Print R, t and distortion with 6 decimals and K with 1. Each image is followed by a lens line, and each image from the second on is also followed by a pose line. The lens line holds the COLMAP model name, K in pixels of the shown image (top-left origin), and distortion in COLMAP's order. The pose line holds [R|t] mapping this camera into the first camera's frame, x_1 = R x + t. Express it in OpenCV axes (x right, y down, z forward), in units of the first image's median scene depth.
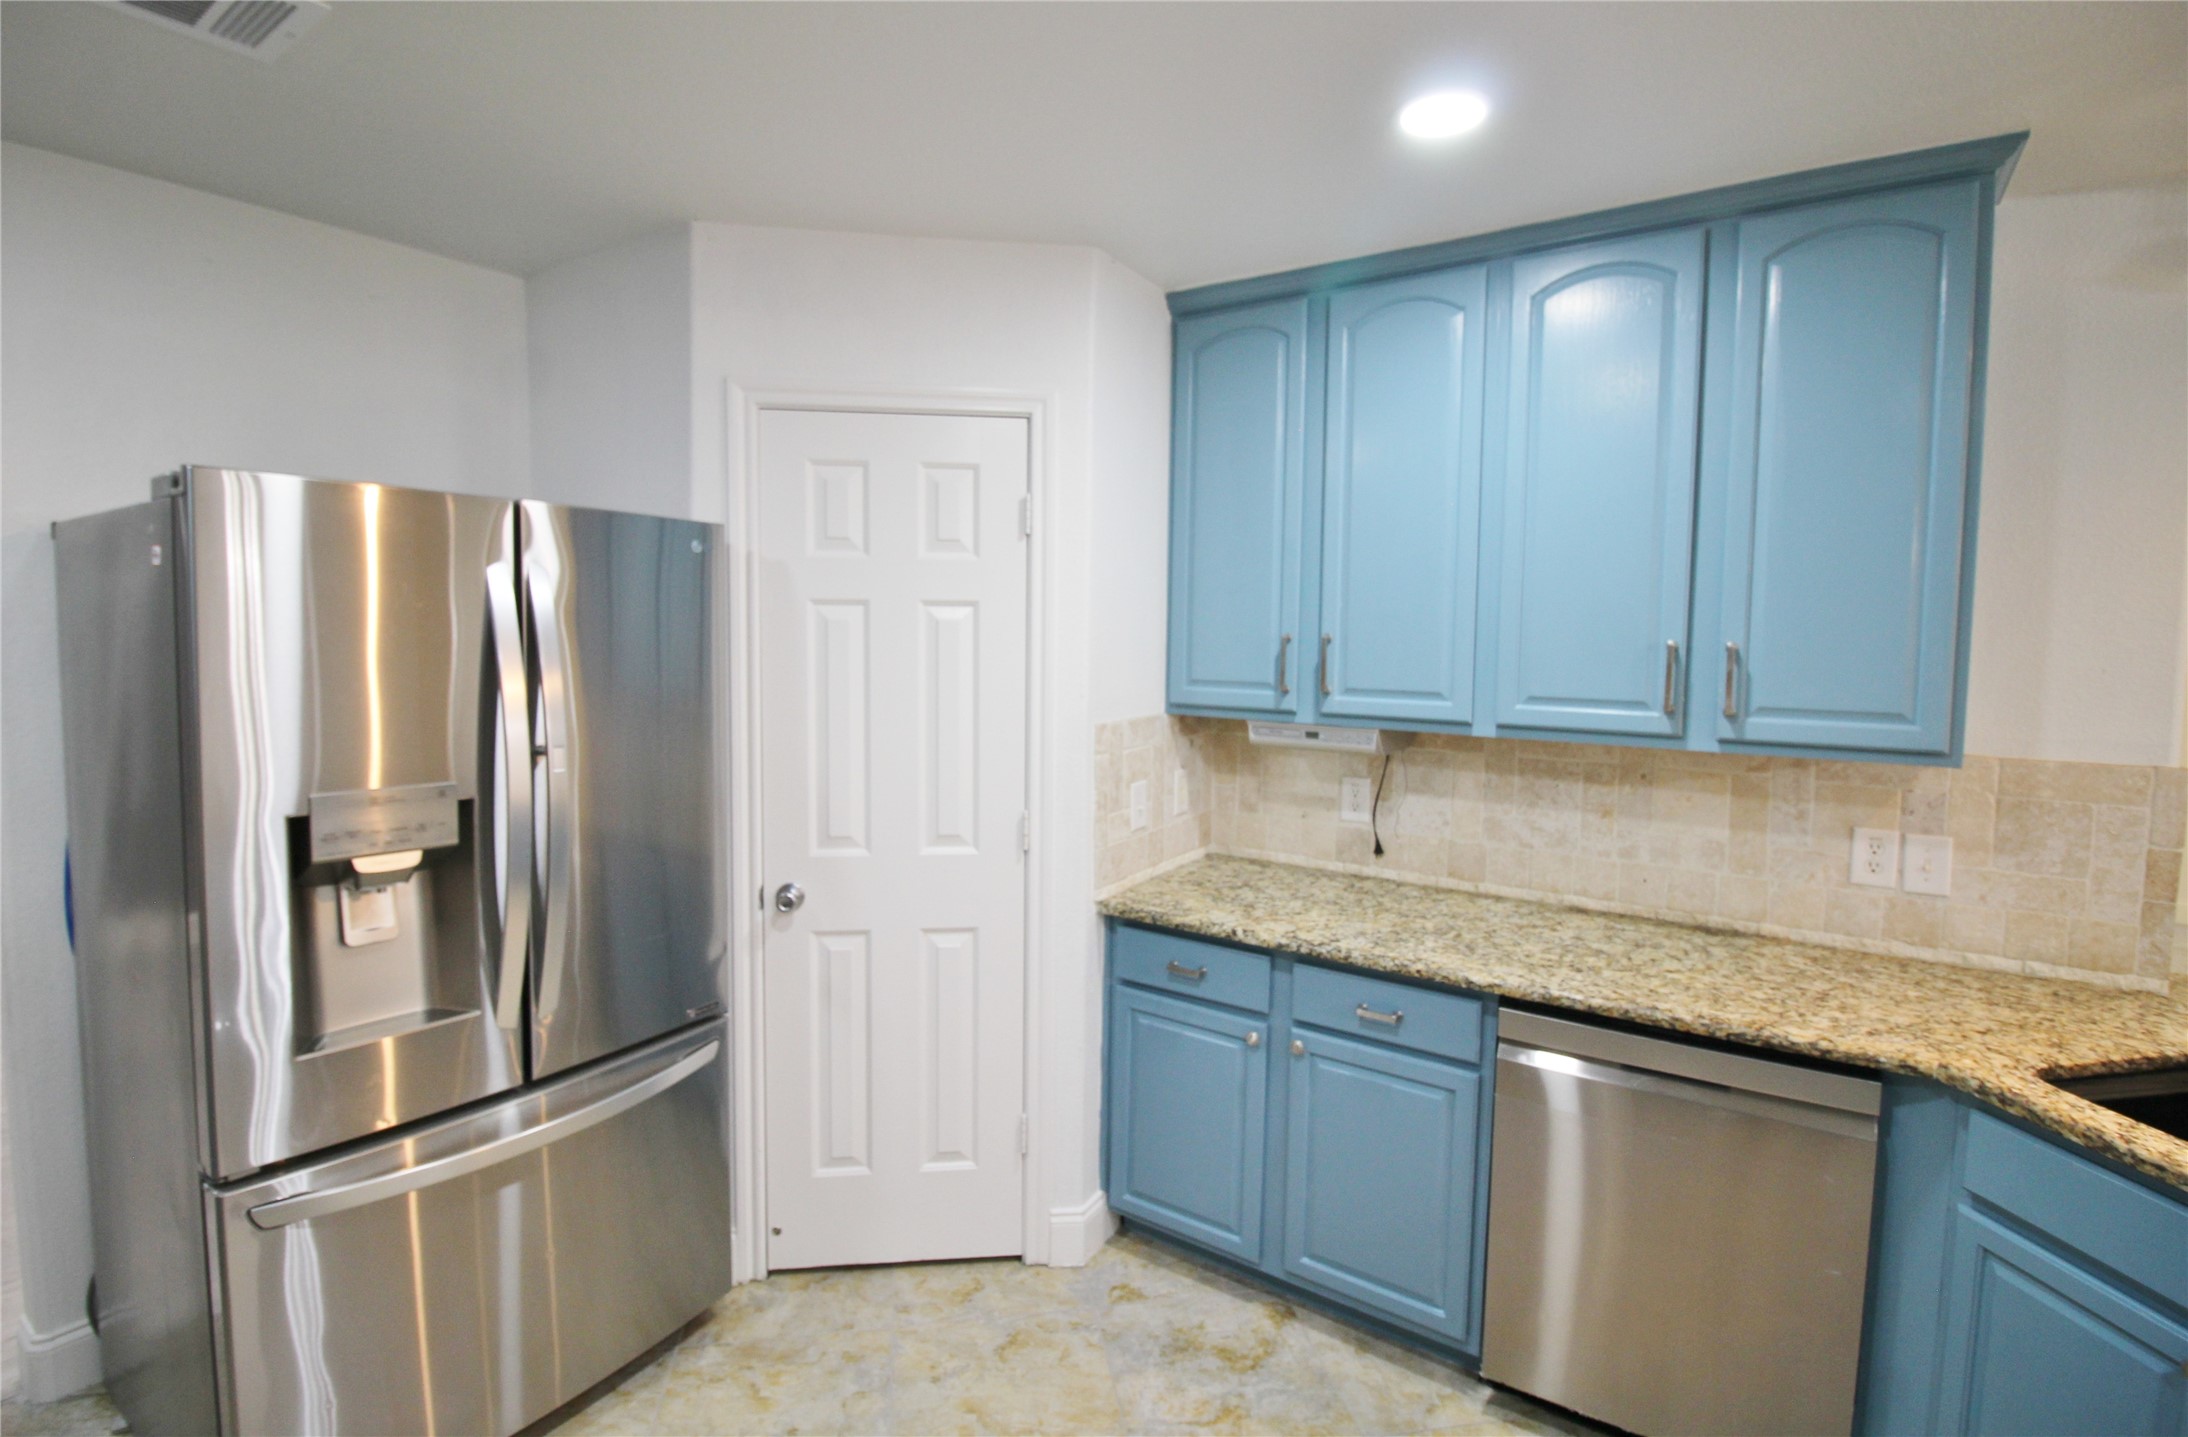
lens RADIAL K [[1018.0, 0, 1094.6], [0, 1018.0, 694.8], [0, 0, 1]] dist [-0.008149, -0.005284]
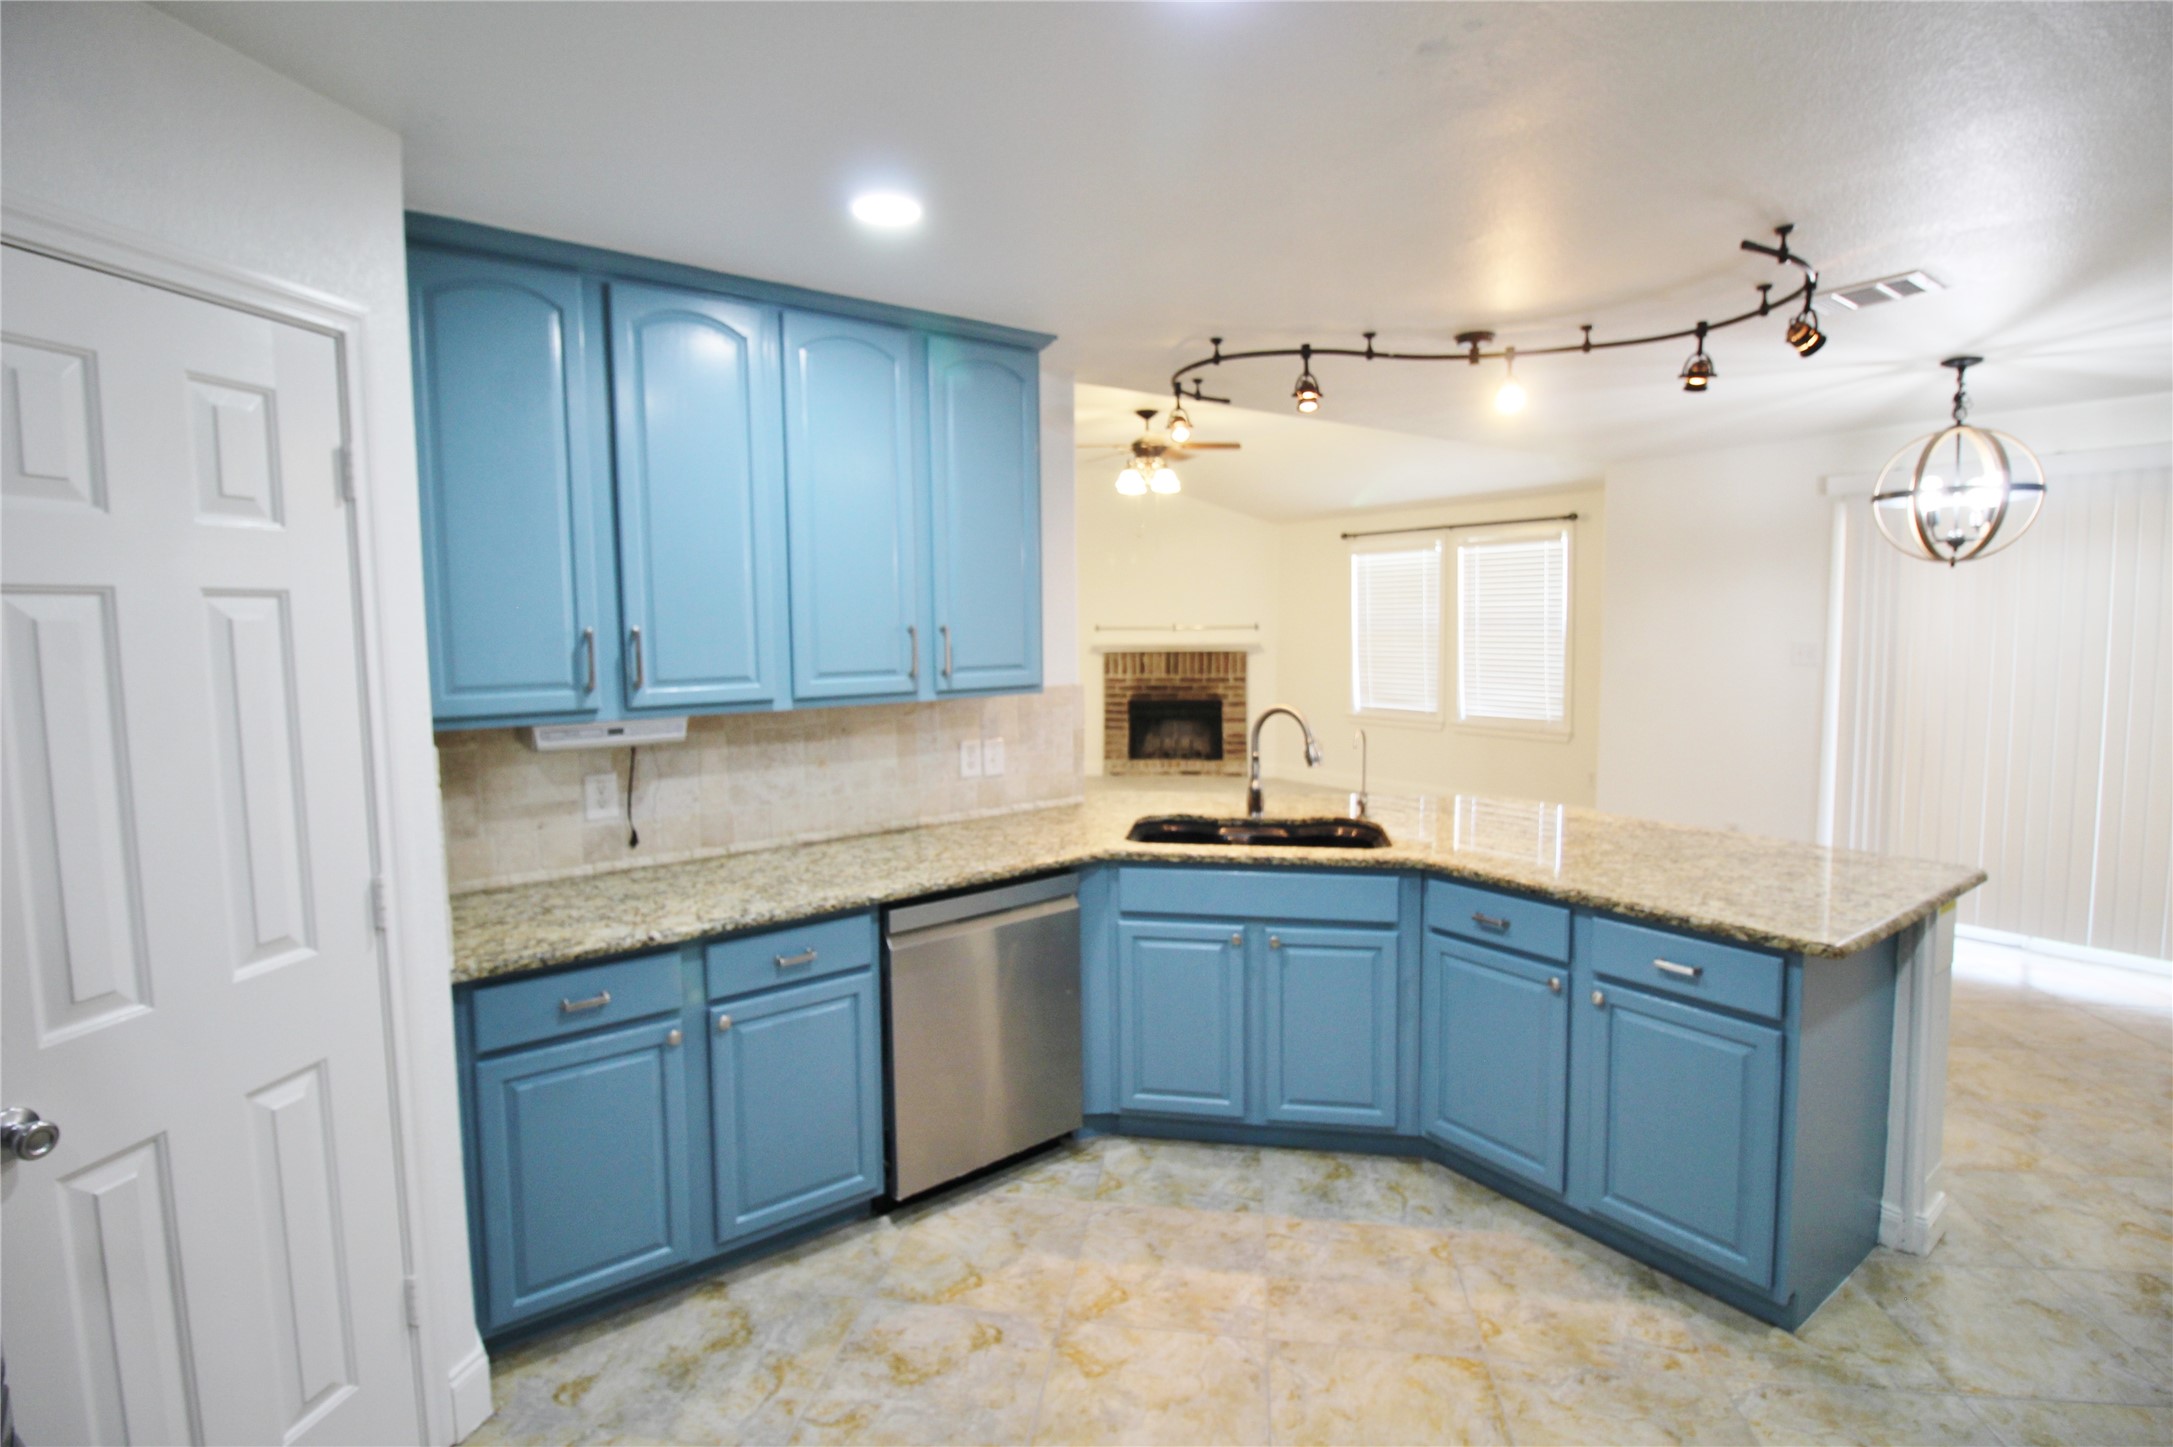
lens RADIAL K [[1002.7, 0, 1073.4], [0, 1002.7, 702.0], [0, 0, 1]] dist [-0.005851, -0.010552]
pose [[0.334485, -0.092134, 0.937887, -0.583637], [0.081110, 0.994331, 0.068752, -0.020769], [-0.938904, 0.053076, 0.340062, 0.283103]]
